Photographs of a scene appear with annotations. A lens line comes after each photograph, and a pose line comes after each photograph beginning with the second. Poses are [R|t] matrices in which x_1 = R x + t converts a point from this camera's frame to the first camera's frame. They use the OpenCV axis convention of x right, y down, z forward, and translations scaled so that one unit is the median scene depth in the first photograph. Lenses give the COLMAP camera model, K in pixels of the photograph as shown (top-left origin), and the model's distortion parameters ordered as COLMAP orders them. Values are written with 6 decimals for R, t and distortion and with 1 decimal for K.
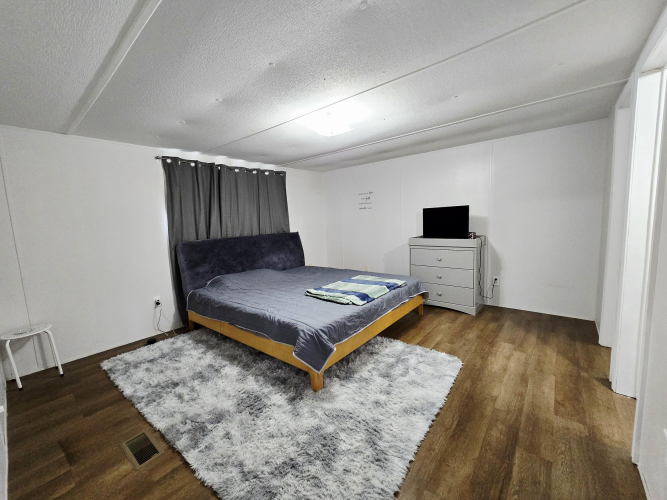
lens RADIAL K [[270.2, 0, 333.1], [0, 270.2, 249.4], [0, 0, 1]] dist [-0.001930, -0.000653]
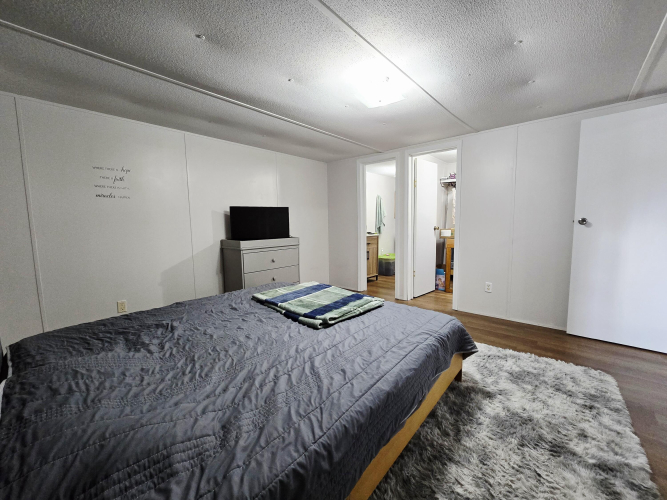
lens RADIAL K [[270.2, 0, 333.1], [0, 270.2, 249.4], [0, 0, 1]] dist [-0.001930, -0.000653]
pose [[0.032894, -0.064882, 0.997351, -0.724185], [0.118870, 0.991062, 0.060552, -0.047458], [-0.992365, 0.116563, 0.040312, 0.967980]]
